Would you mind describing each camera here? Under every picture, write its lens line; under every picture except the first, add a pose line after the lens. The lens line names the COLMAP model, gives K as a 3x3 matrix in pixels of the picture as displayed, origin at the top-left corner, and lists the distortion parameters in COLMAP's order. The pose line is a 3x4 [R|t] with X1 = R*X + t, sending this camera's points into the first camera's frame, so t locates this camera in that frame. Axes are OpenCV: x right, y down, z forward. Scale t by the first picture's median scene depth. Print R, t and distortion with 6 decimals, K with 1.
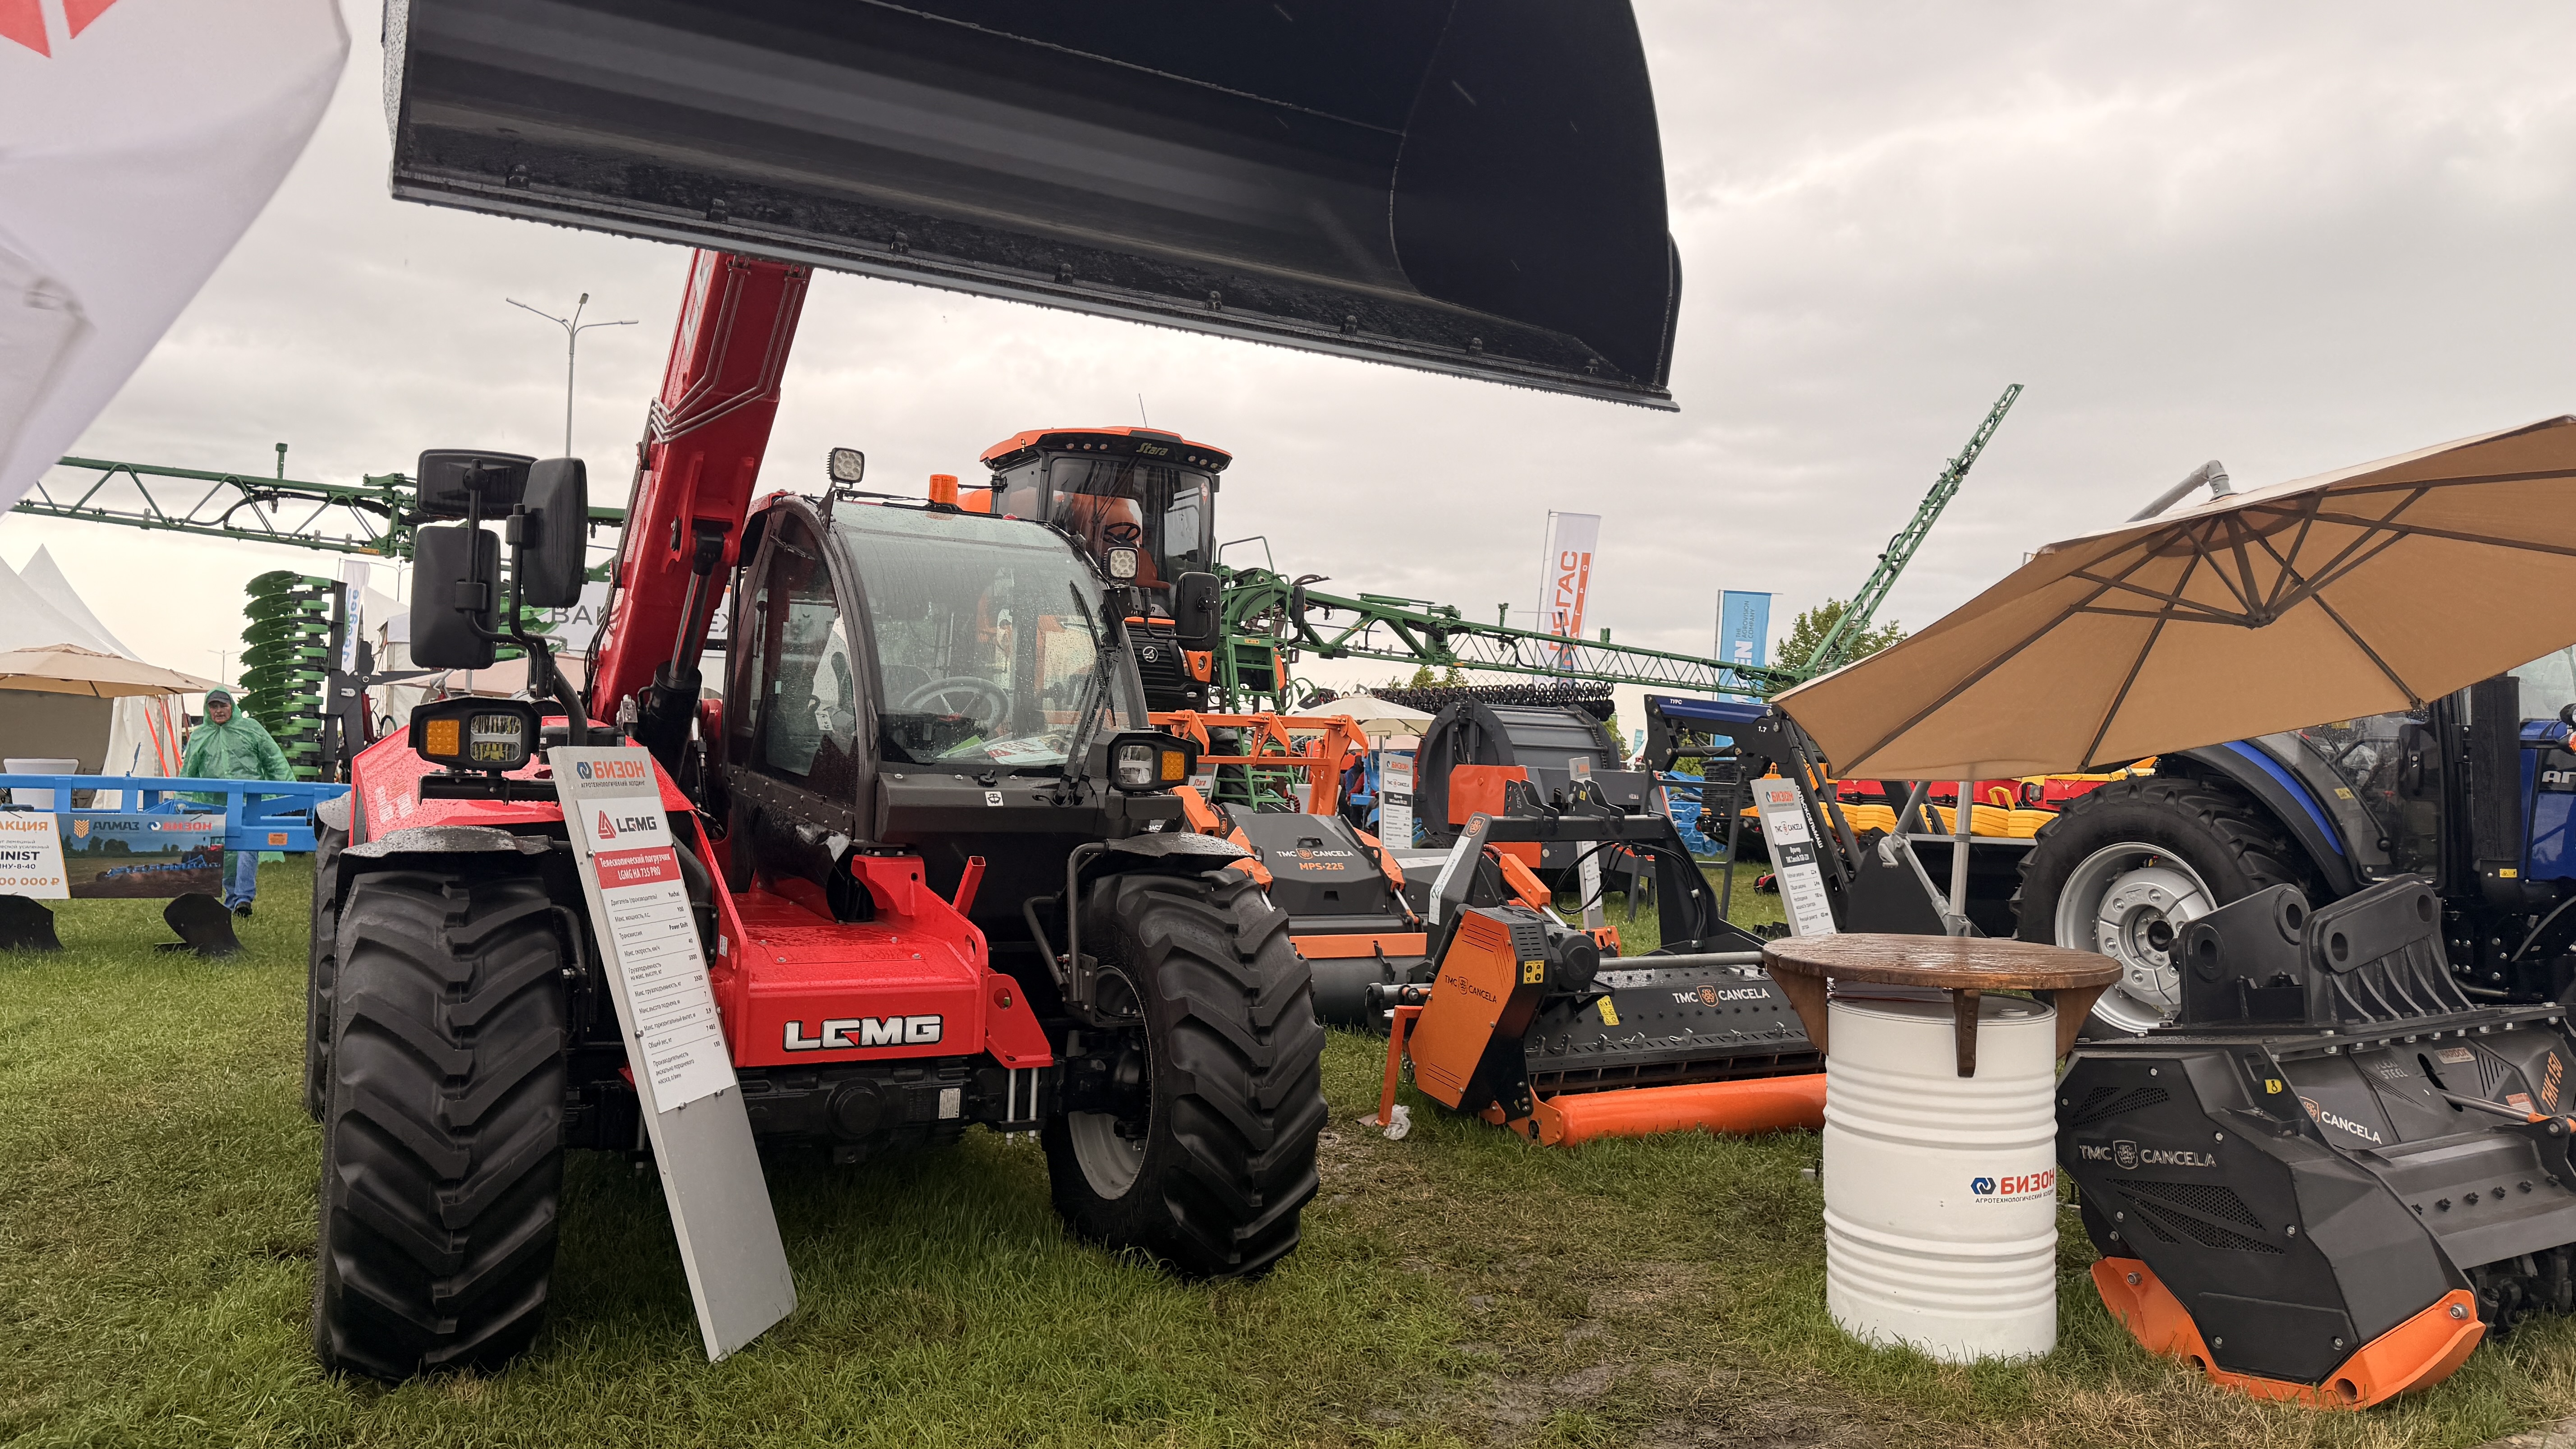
lens RADIAL K [[1726.3, 0, 1288.0], [0, 1726.3, 724.5], [0, 0, 1]] dist [0.001835, -0.038750]
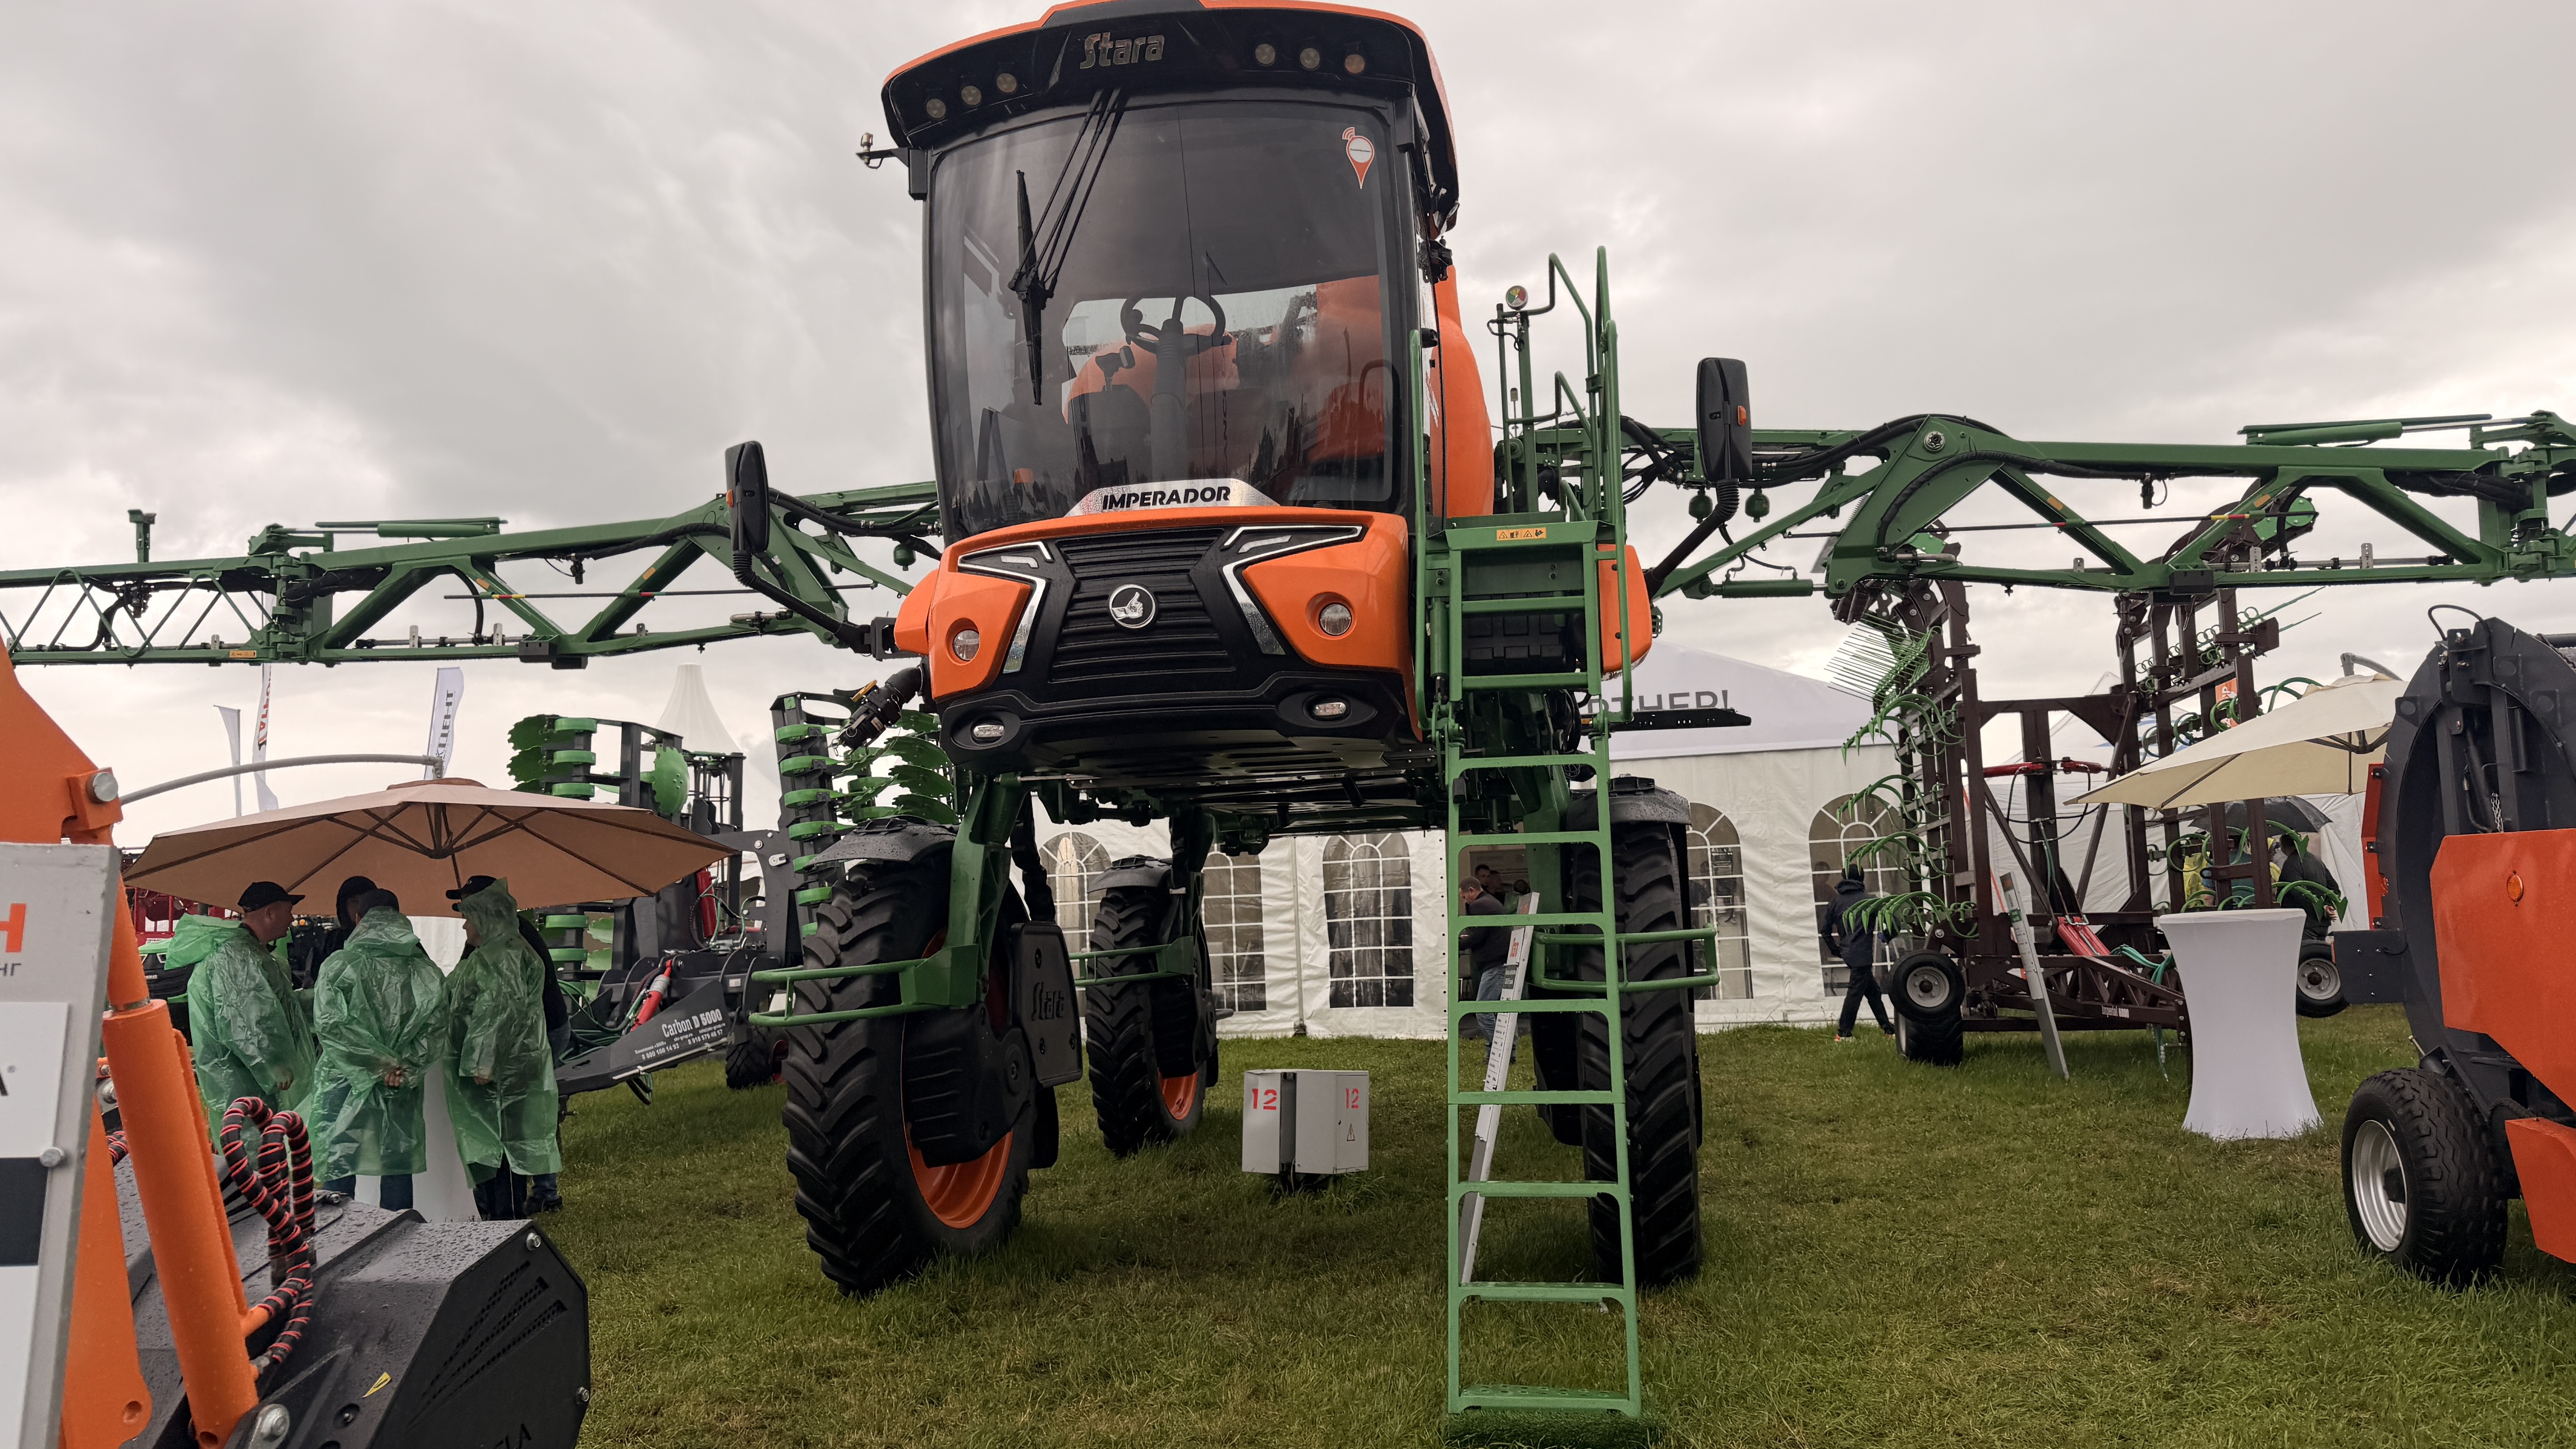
lens RADIAL K [[1726.3, 0, 1288.0], [0, 1726.3, 724.5], [0, 0, 1]] dist [0.001835, -0.038750]
pose [[0.733697, -0.125971, -0.667697, 0.136470], [0.073751, 0.991623, -0.106044, 0.018276], [0.675462, 0.028561, 0.736841, 0.553177]]
